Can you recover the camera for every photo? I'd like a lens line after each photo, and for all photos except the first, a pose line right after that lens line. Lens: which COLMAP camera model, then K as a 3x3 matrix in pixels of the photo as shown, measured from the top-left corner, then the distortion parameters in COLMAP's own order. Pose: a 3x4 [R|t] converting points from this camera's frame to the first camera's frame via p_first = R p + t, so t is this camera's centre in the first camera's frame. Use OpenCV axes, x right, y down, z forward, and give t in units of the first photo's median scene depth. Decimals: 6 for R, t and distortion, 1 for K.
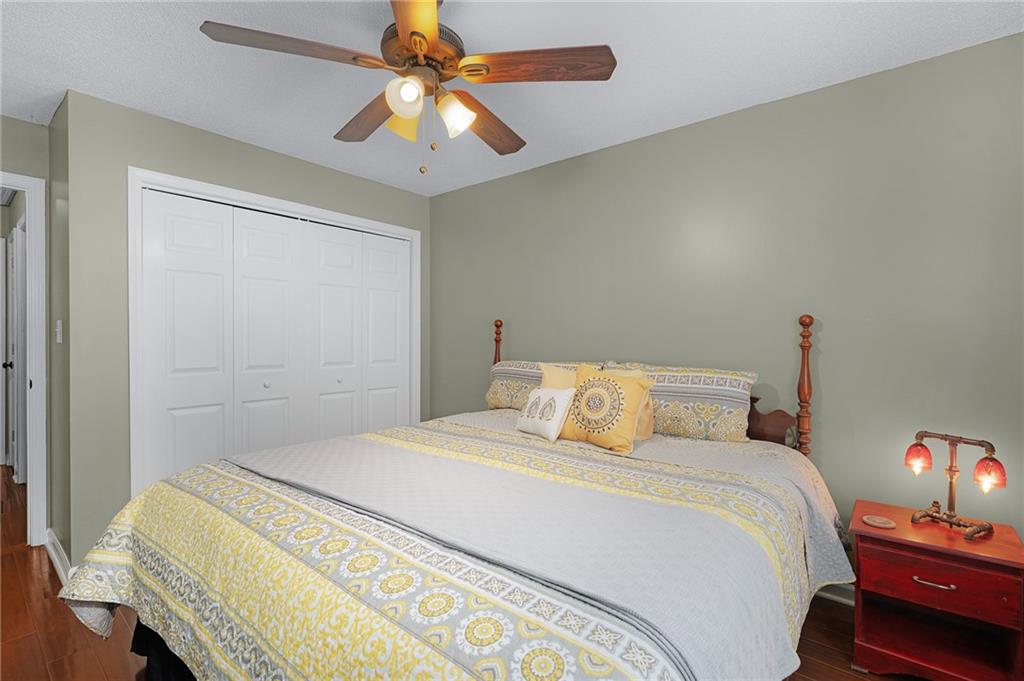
lens RADIAL K [[466.4, 0, 512.0], [0, 466.4, 337.8], [0, 0, 1]] dist [0.000408, 0.000072]
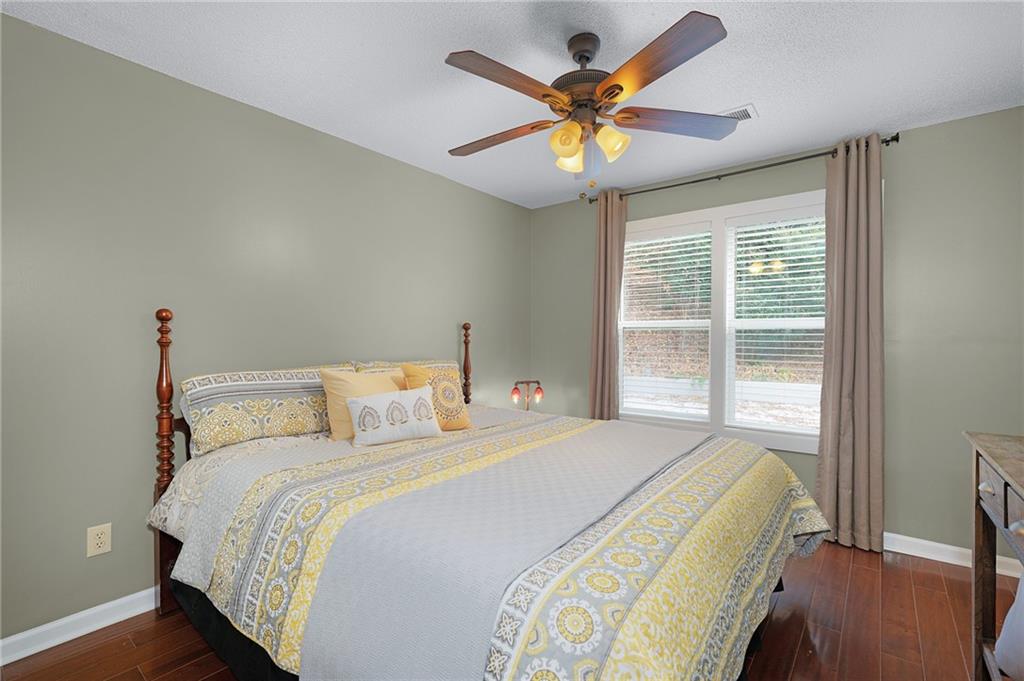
lens RADIAL K [[466.4, 0, 512.0], [0, 466.4, 337.8], [0, 0, 1]] dist [0.000408, 0.000072]
pose [[-0.012656, -0.012226, 0.999845, -1.042475], [-0.004125, 0.999917, 0.012175, -0.017494], [-0.999911, -0.003970, -0.012705, 0.909738]]
